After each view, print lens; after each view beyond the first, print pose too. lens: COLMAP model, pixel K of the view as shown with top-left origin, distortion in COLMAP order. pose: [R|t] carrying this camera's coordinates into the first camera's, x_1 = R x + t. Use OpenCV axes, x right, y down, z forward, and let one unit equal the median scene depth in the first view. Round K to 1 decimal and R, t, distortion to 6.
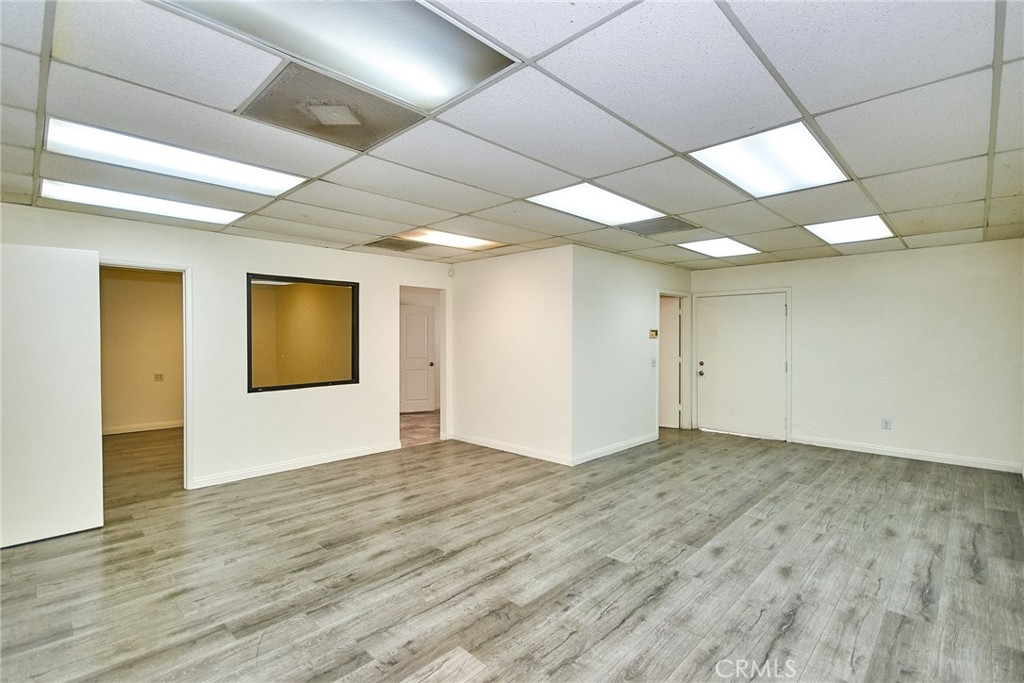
lens RADIAL K [[475.4, 0, 509.0], [0, 475.4, 341.4], [0, 0, 1]] dist [-0.000880, -0.004390]
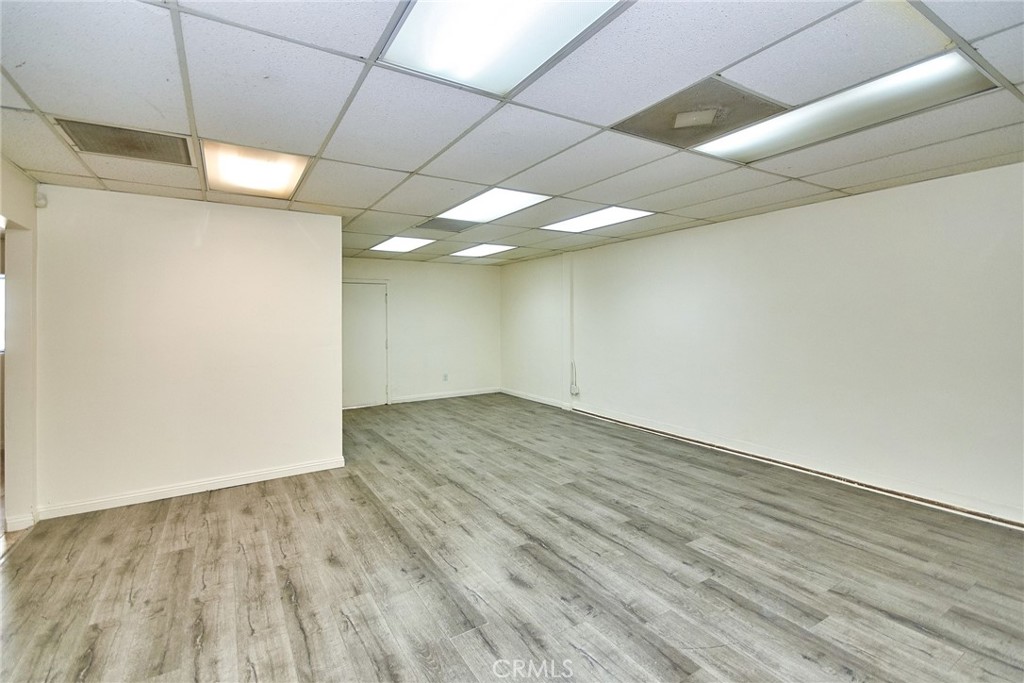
lens RADIAL K [[475.4, 0, 501.6], [0, 475.4, 315.8], [0, 0, 1]] dist [-0.000880, -0.004390]
pose [[0.240075, -0.001543, 0.970753, -0.992723], [0.022945, 0.999728, -0.004085, -0.011142], [-0.970483, 0.023255, 0.240045, 0.748554]]
